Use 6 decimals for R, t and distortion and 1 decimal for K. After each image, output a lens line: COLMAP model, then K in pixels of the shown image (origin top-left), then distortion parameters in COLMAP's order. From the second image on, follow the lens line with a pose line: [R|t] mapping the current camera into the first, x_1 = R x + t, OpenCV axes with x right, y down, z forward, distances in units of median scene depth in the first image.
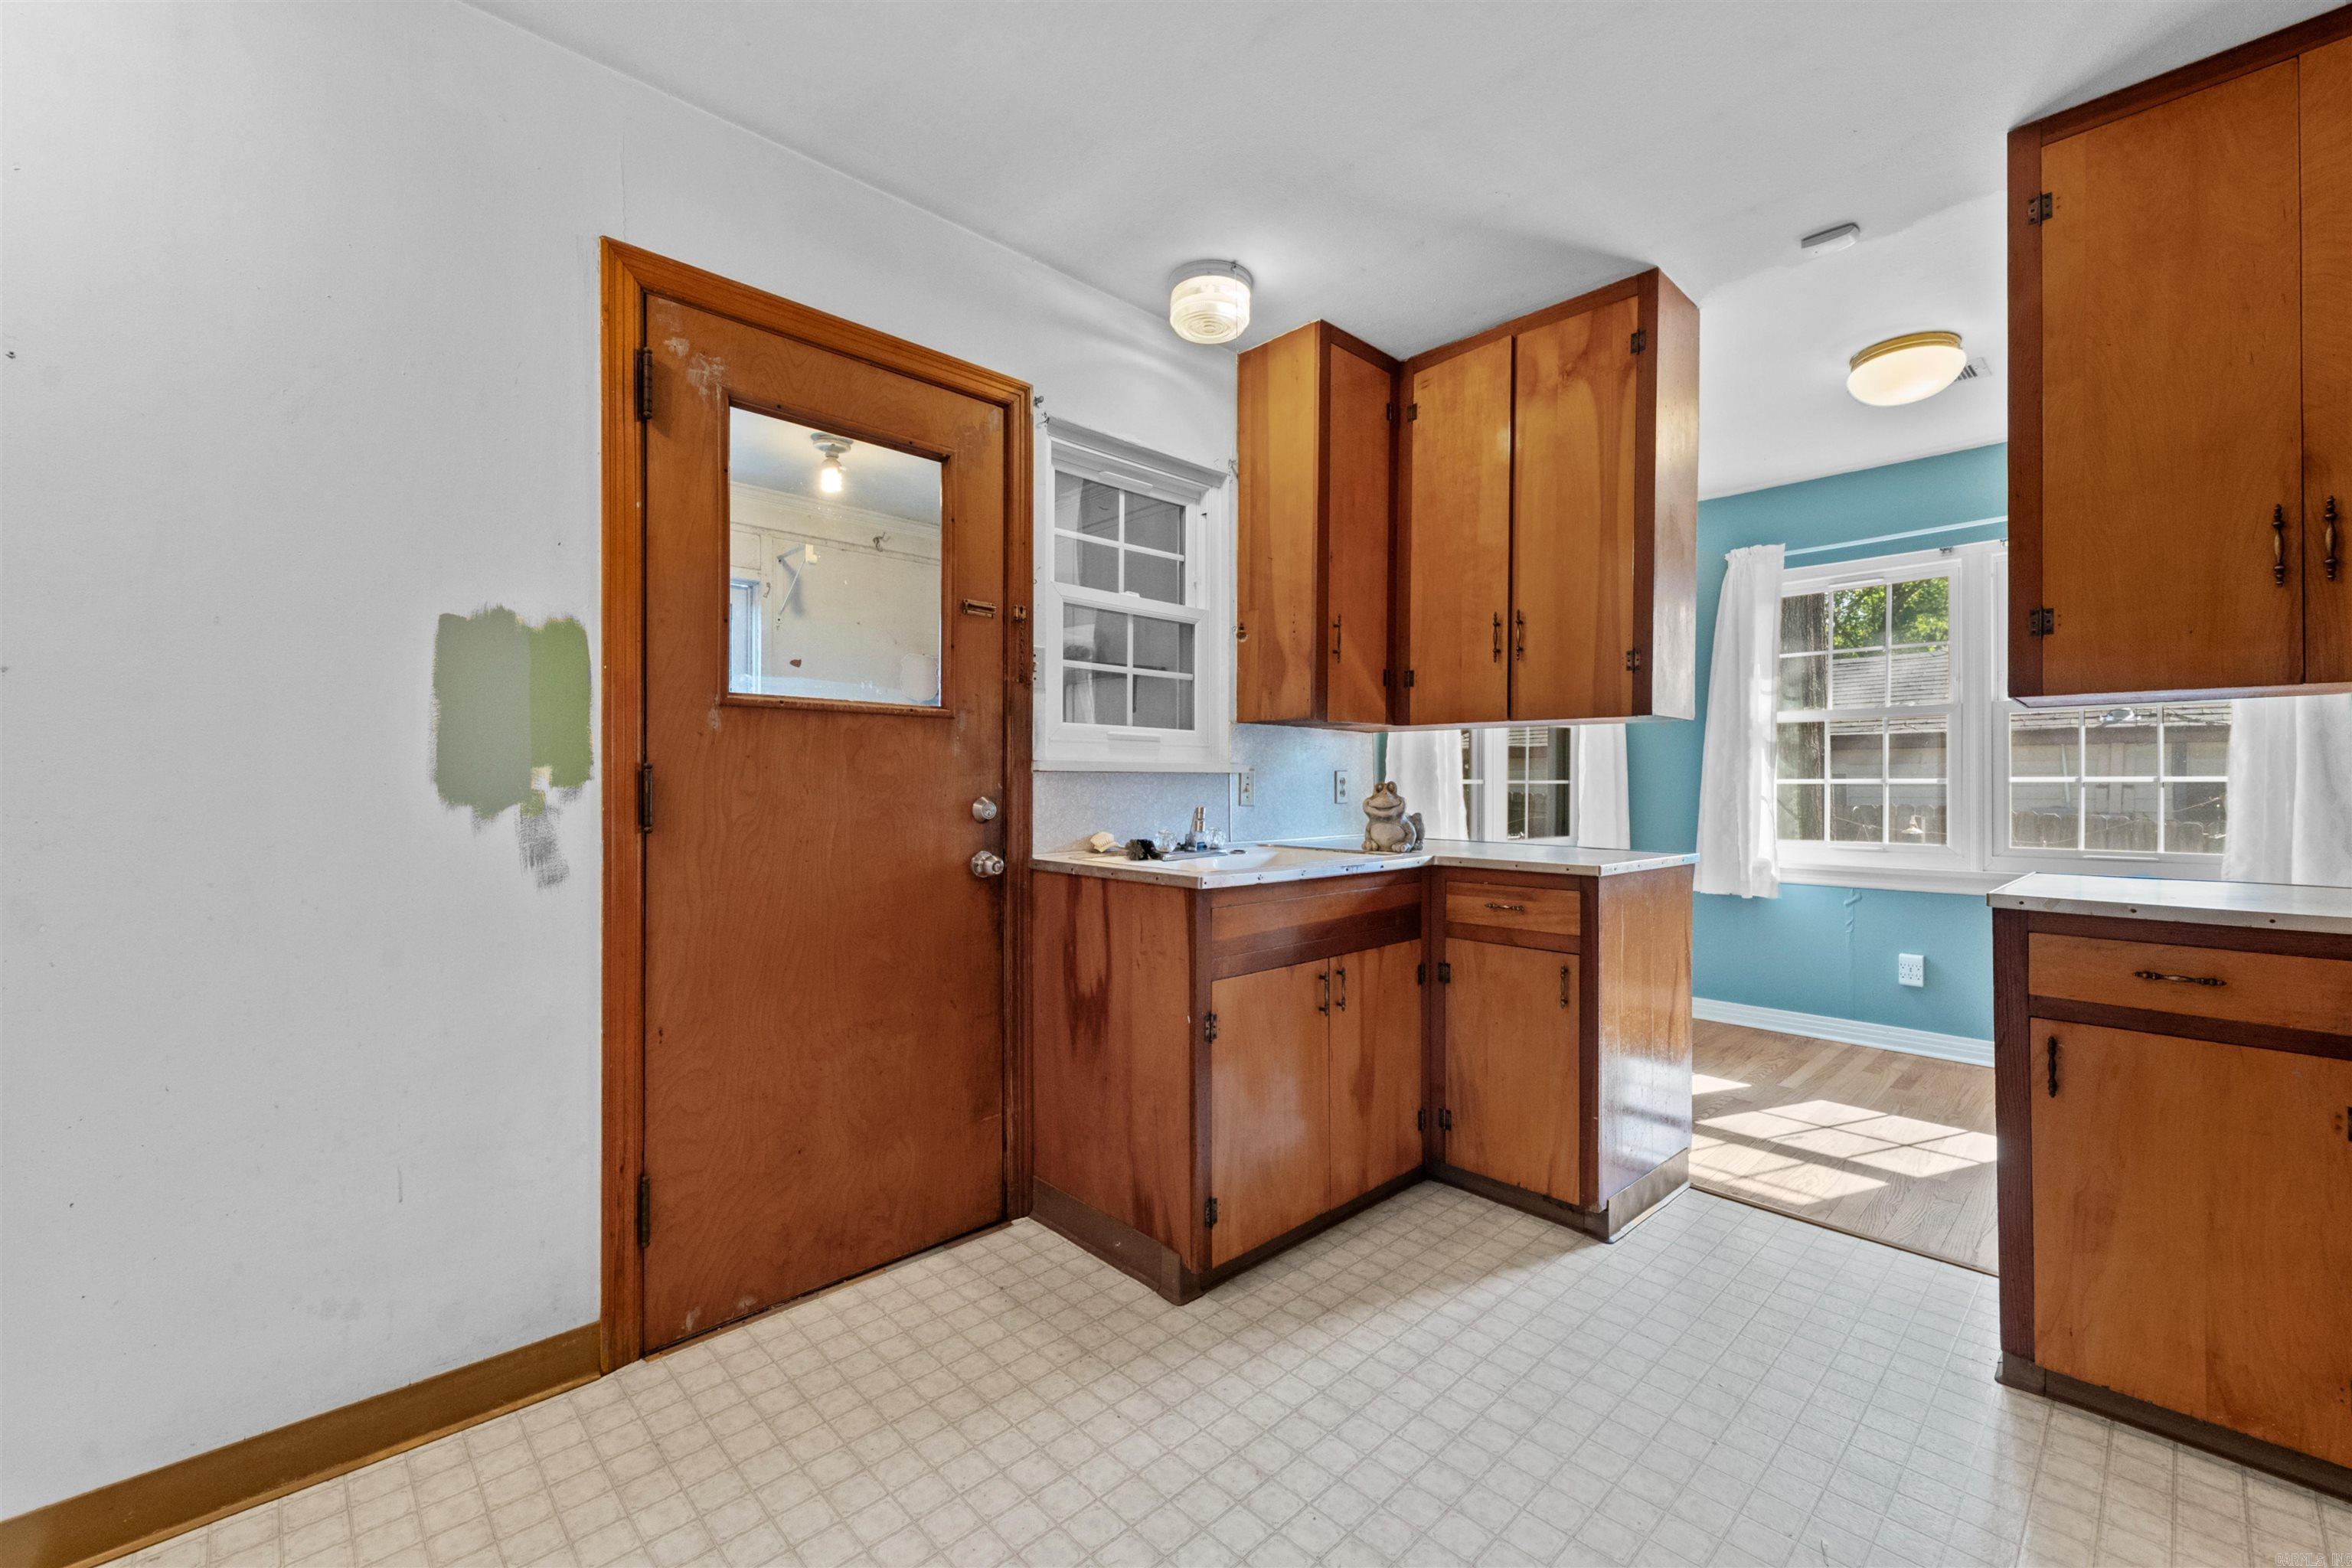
lens RADIAL K [[957.2, 0, 1181.7], [0, 957.2, 761.1], [0, 0, 1]] dist [0.000765, -0.000307]
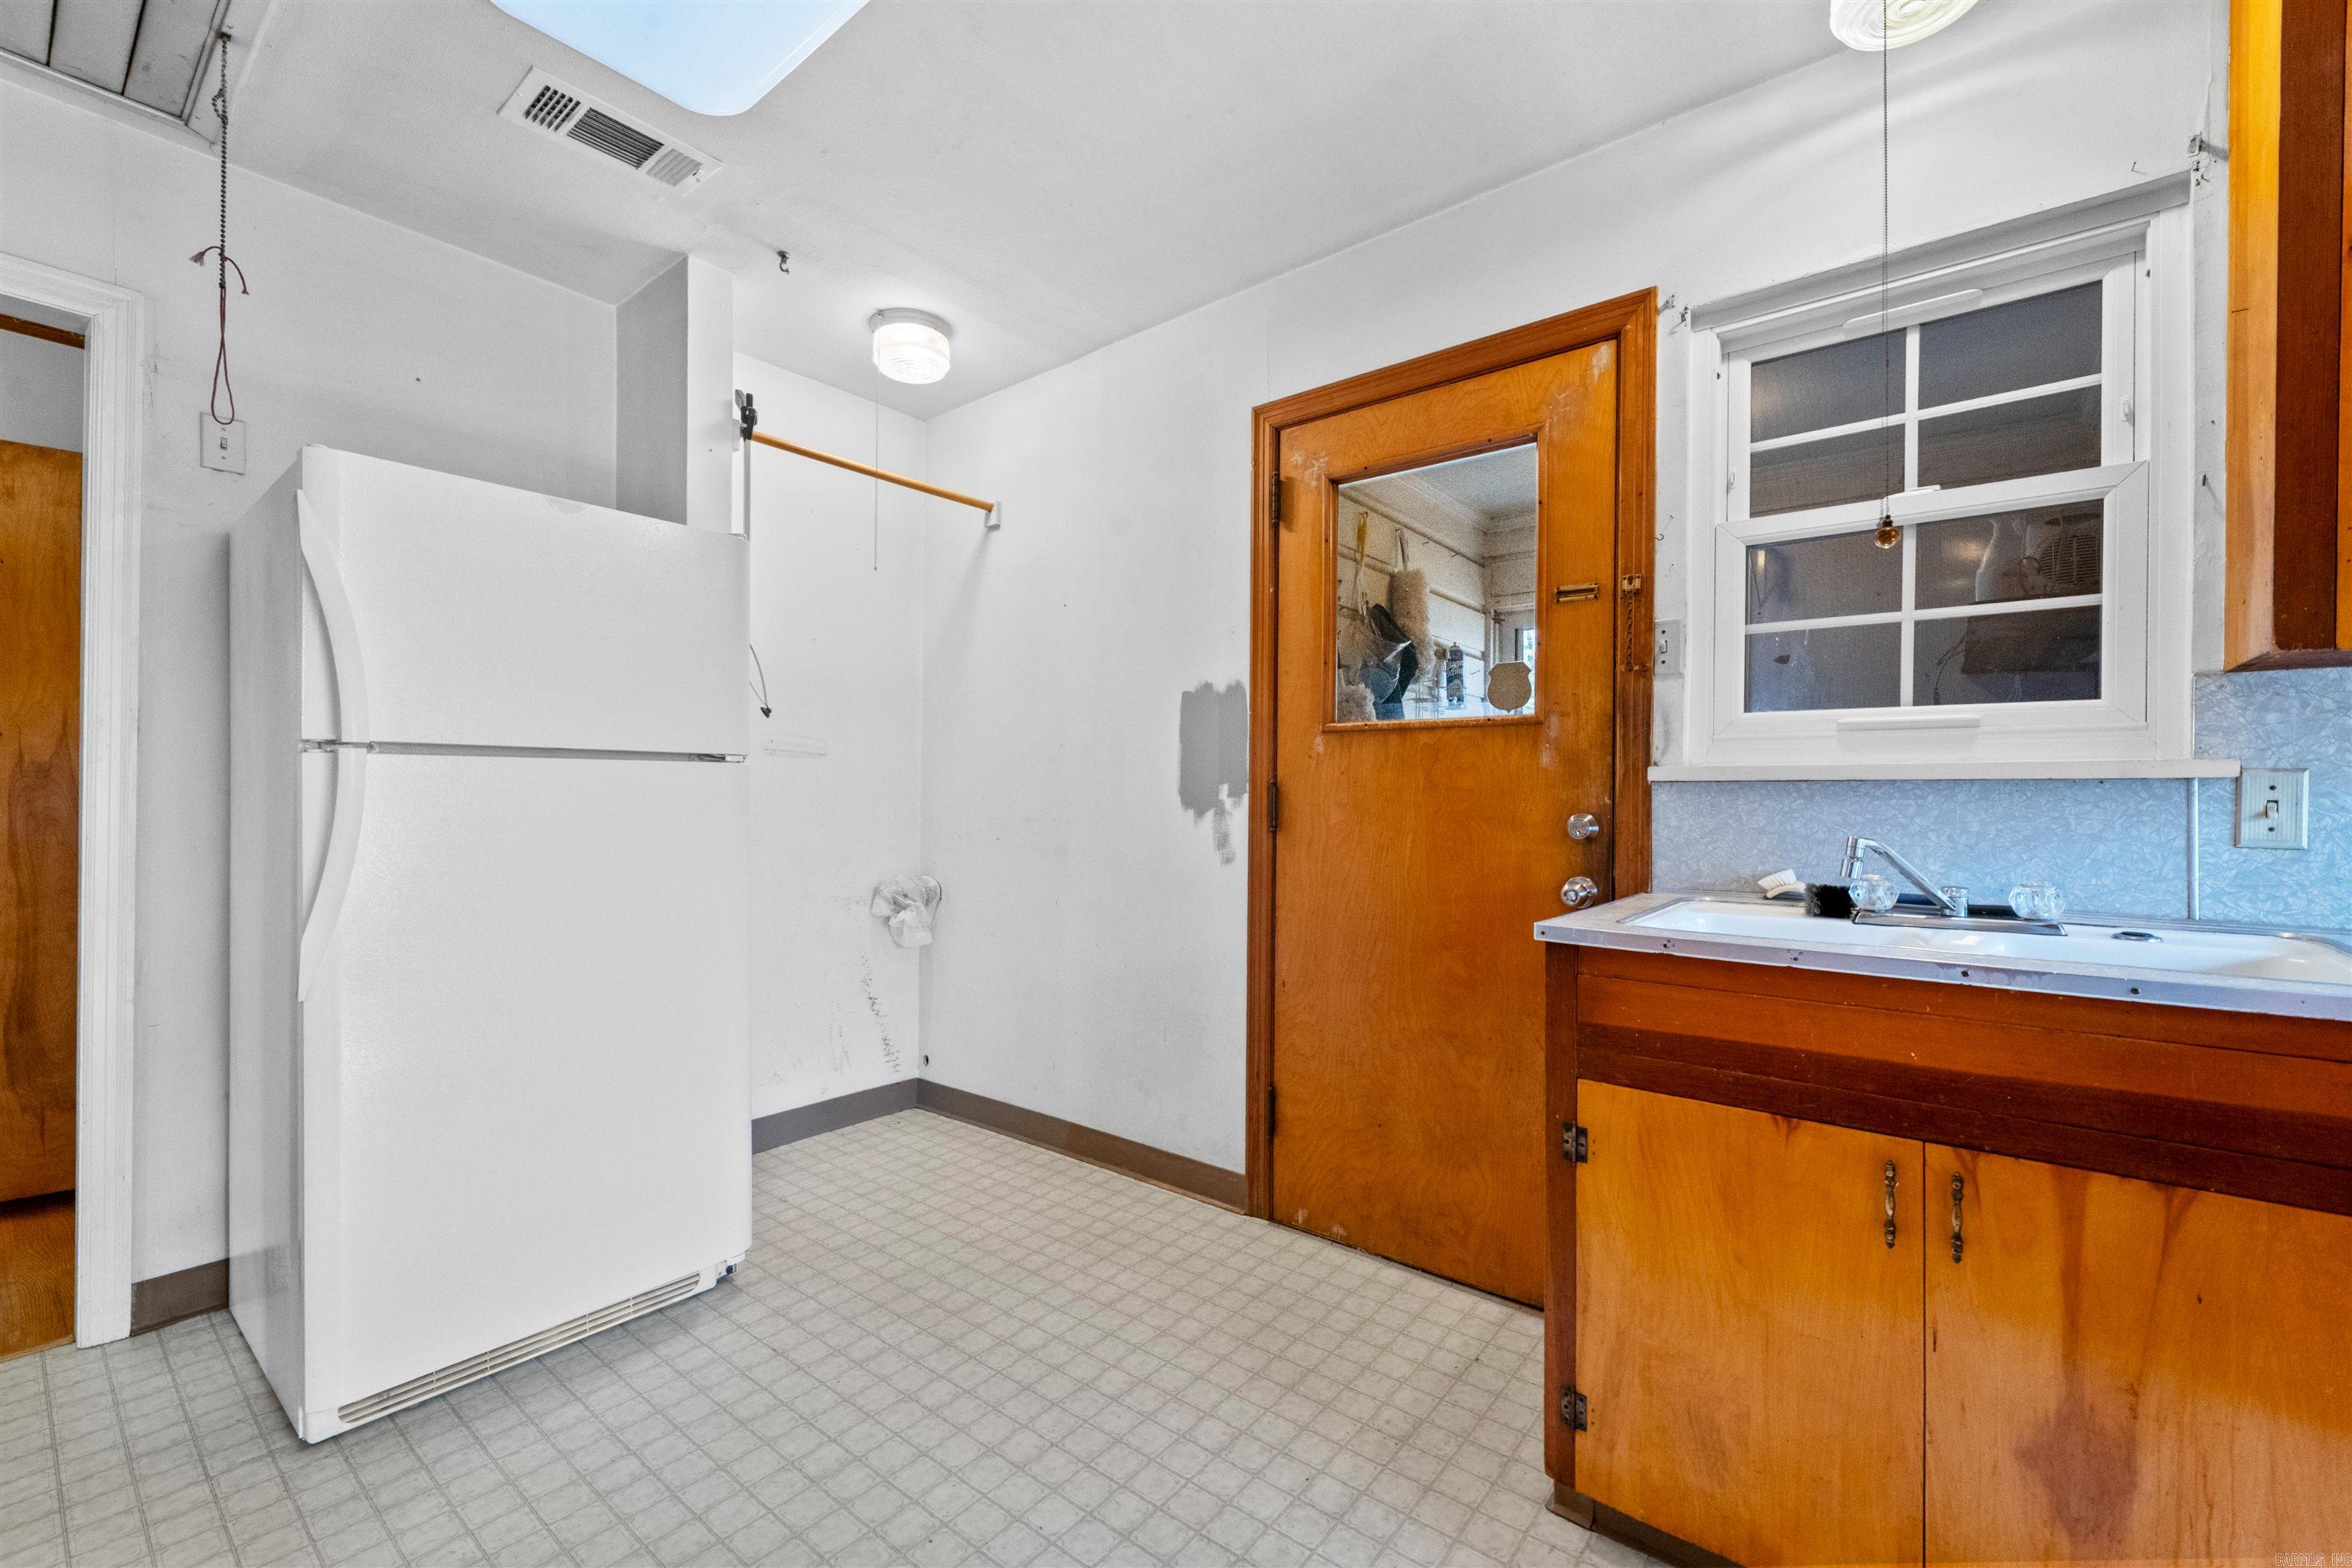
lens RADIAL K [[970.0, 0, 1176.0], [0, 970.0, 784.0], [0, 0, 1]] dist [0.001121, -0.000340]
pose [[0.124126, -0.019381, -0.992077, 0.726427], [0.011026, 0.999774, -0.018152, 0.028510], [0.992205, -0.008686, 0.124312, 0.649815]]
